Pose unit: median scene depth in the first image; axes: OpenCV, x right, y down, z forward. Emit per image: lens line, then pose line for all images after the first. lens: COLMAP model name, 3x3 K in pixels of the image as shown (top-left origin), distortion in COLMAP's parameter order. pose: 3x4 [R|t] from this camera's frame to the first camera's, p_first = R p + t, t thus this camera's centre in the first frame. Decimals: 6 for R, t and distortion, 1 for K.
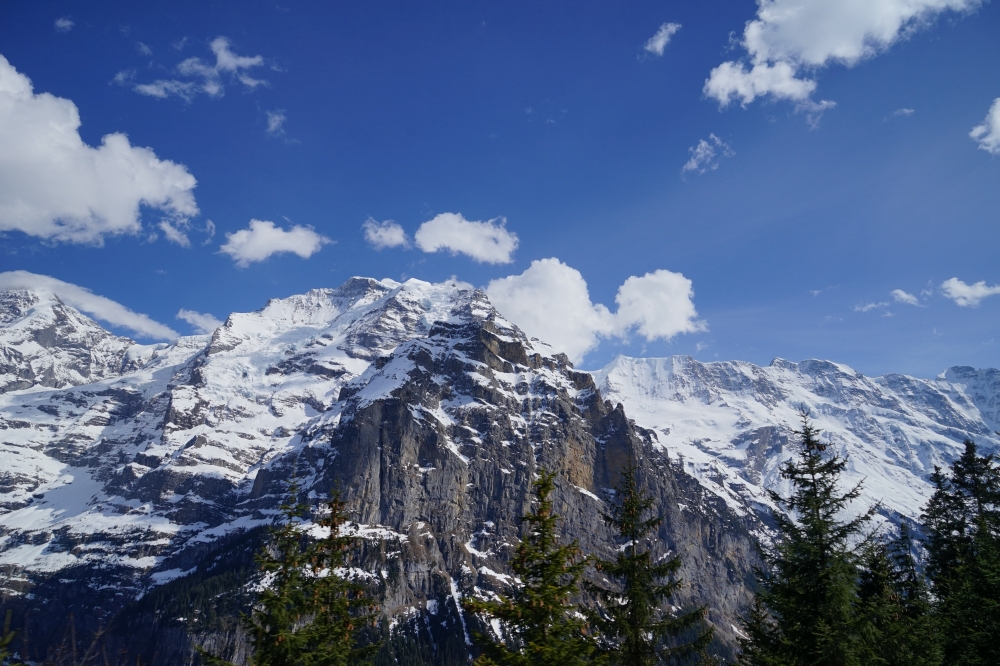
lens RADIAL K [[667.8, 0, 508.3], [0, 667.8, 335.2], [0, 0, 1]] dist [-0.023291, 0.016318]
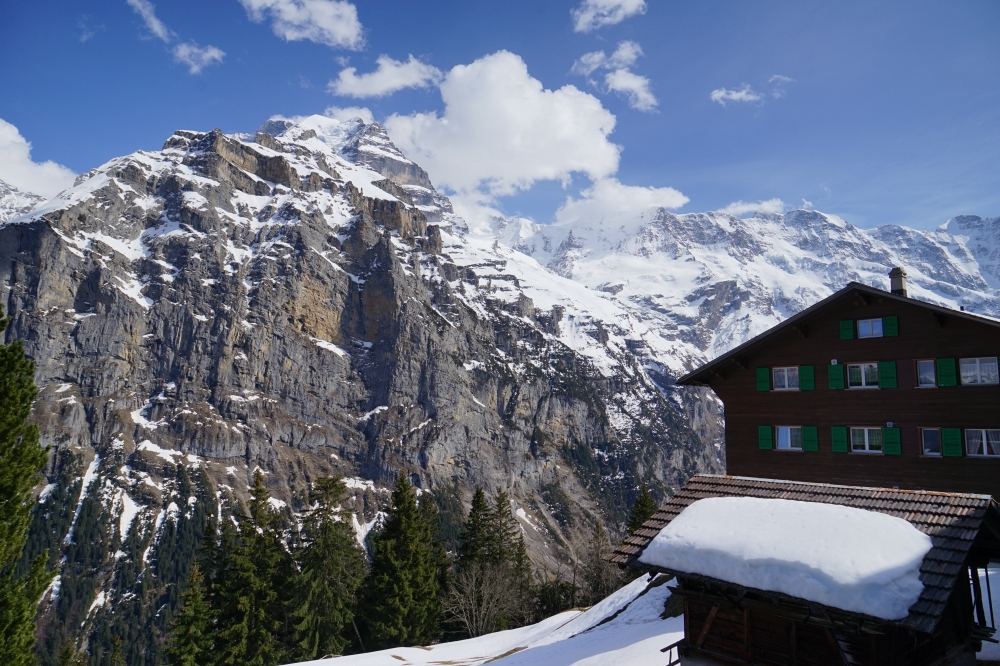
lens RADIAL K [[667.8, 0, 507.7], [0, 667.8, 331.8], [0, 0, 1]] dist [-0.023291, 0.016318]
pose [[0.999362, -0.007225, -0.034978, 0.283316], [0.013834, 0.981181, 0.192592, 0.061037], [0.032928, -0.192953, 0.980655, 0.209794]]
